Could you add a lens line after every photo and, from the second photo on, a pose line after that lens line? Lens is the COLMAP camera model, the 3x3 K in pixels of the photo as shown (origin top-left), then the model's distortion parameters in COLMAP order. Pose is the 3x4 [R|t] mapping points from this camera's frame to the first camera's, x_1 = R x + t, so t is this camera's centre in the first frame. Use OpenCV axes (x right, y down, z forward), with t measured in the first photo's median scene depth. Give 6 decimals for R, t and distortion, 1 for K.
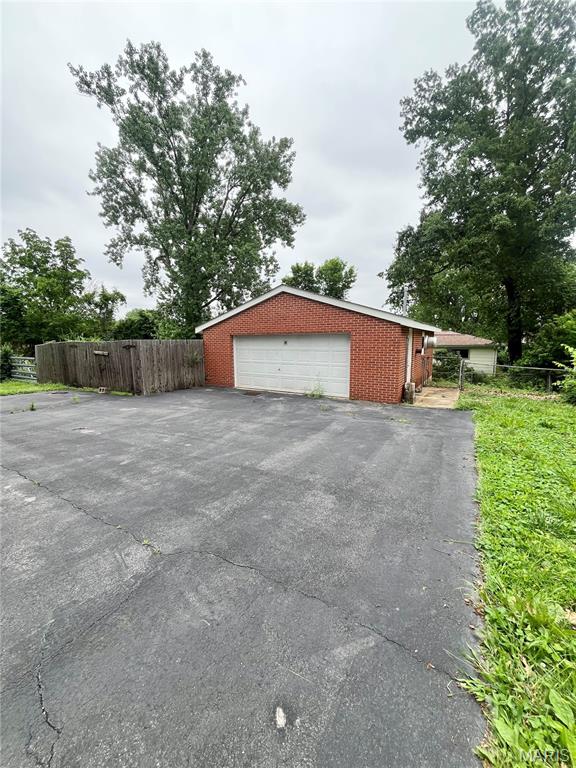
lens RADIAL K [[308.7, 0, 287.6], [0, 308.7, 380.2], [0, 0, 1]] dist [-0.000090, 0.000312]
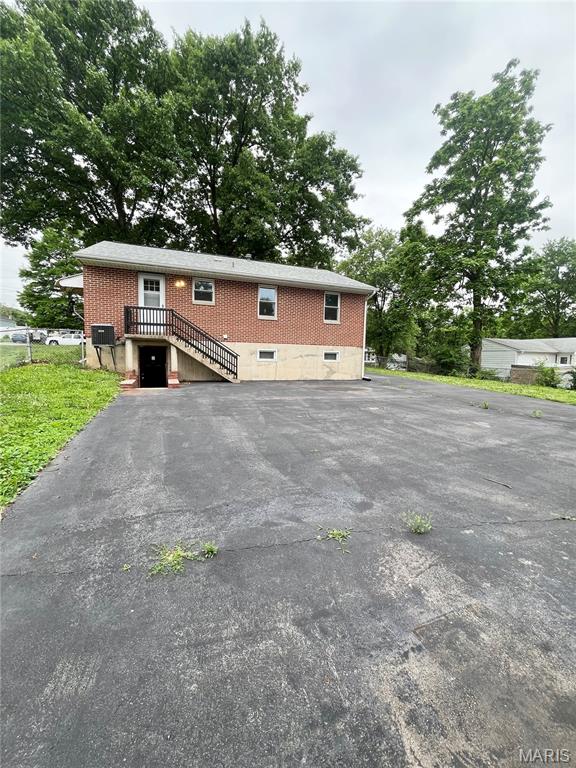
lens RADIAL K [[308.7, 0, 287.6], [0, 308.7, 380.2], [0, 0, 1]] dist [-0.000090, 0.000312]
pose [[-0.624450, 0.054134, -0.779187, 0.625346], [-0.115453, 0.980240, 0.160627, -0.132051], [0.772485, 0.190263, -0.605861, 1.448278]]
